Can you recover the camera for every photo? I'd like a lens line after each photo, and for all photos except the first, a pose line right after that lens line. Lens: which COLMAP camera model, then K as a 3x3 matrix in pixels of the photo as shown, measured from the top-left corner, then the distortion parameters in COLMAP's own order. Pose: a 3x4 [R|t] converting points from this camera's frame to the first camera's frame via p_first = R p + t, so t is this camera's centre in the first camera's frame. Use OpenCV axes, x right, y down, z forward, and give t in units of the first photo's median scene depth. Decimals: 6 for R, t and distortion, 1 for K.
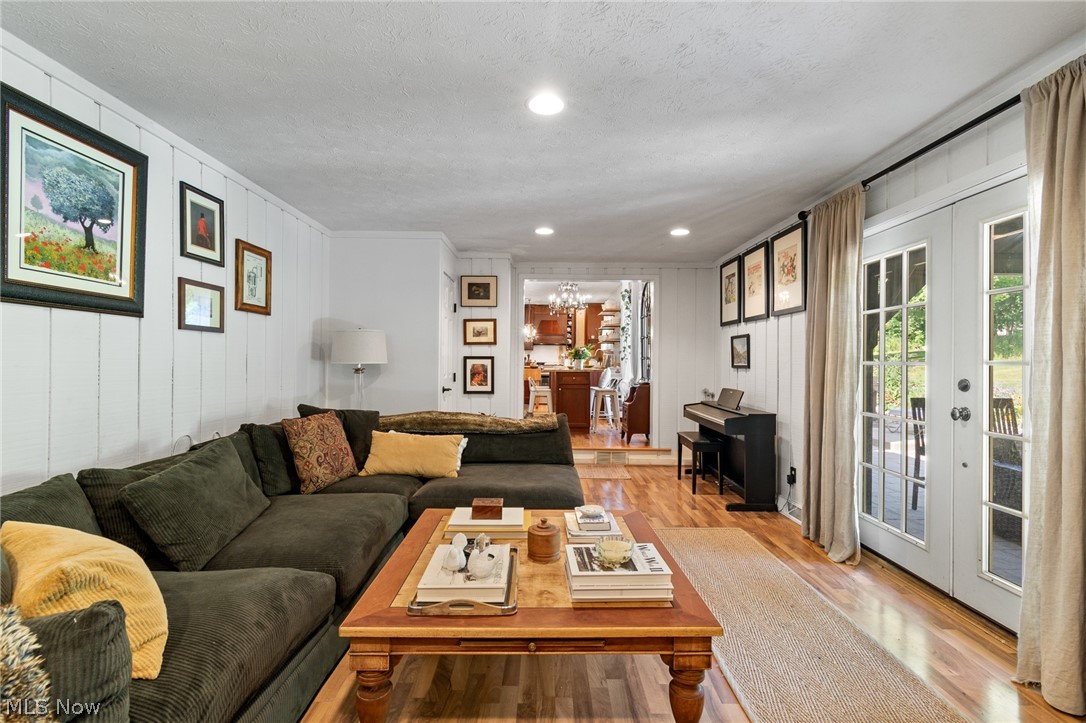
lens RADIAL K [[492.5, 0, 544.8], [0, 492.5, 361.7], [0, 0, 1]] dist [0.002131, 0.000106]
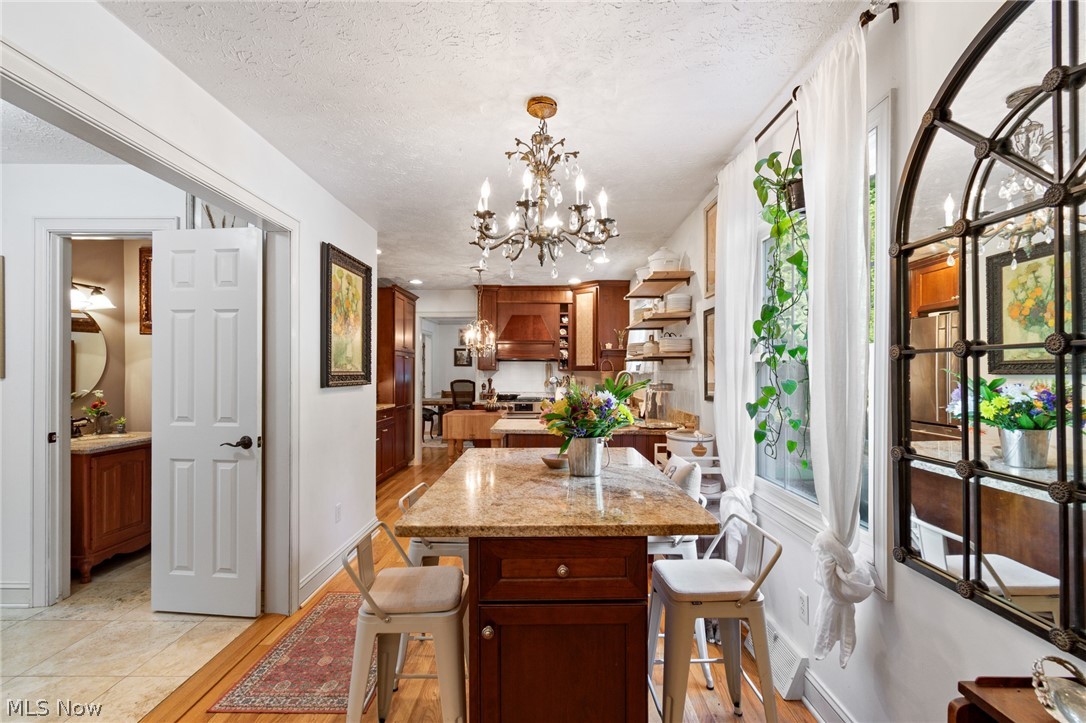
lens RADIAL K [[492.5, 0, 541.6], [0, 492.5, 368.0], [0, 0, 1]] dist [0.002131, 0.000106]
pose [[0.999855, -0.004013, -0.016543, 0.034838], [0.003937, 0.999982, -0.004636, -0.024743], [0.016562, 0.004570, 0.999852, 0.478324]]
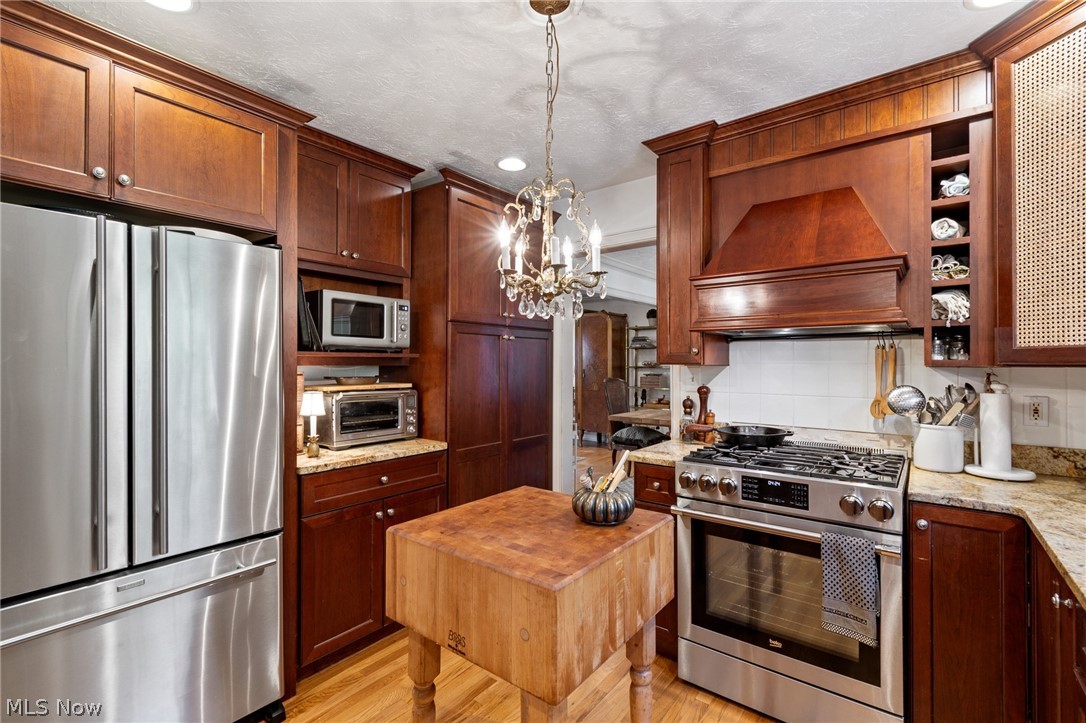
lens RADIAL K [[492.5, 0, 548.4], [0, 492.5, 360.8], [0, 0, 1]] dist [0.002131, 0.000106]
pose [[0.785265, -0.009240, -0.619091, 0.047423], [0.006996, 0.999957, -0.006051, -0.026084], [0.619120, 0.000420, 0.785296, 0.829518]]
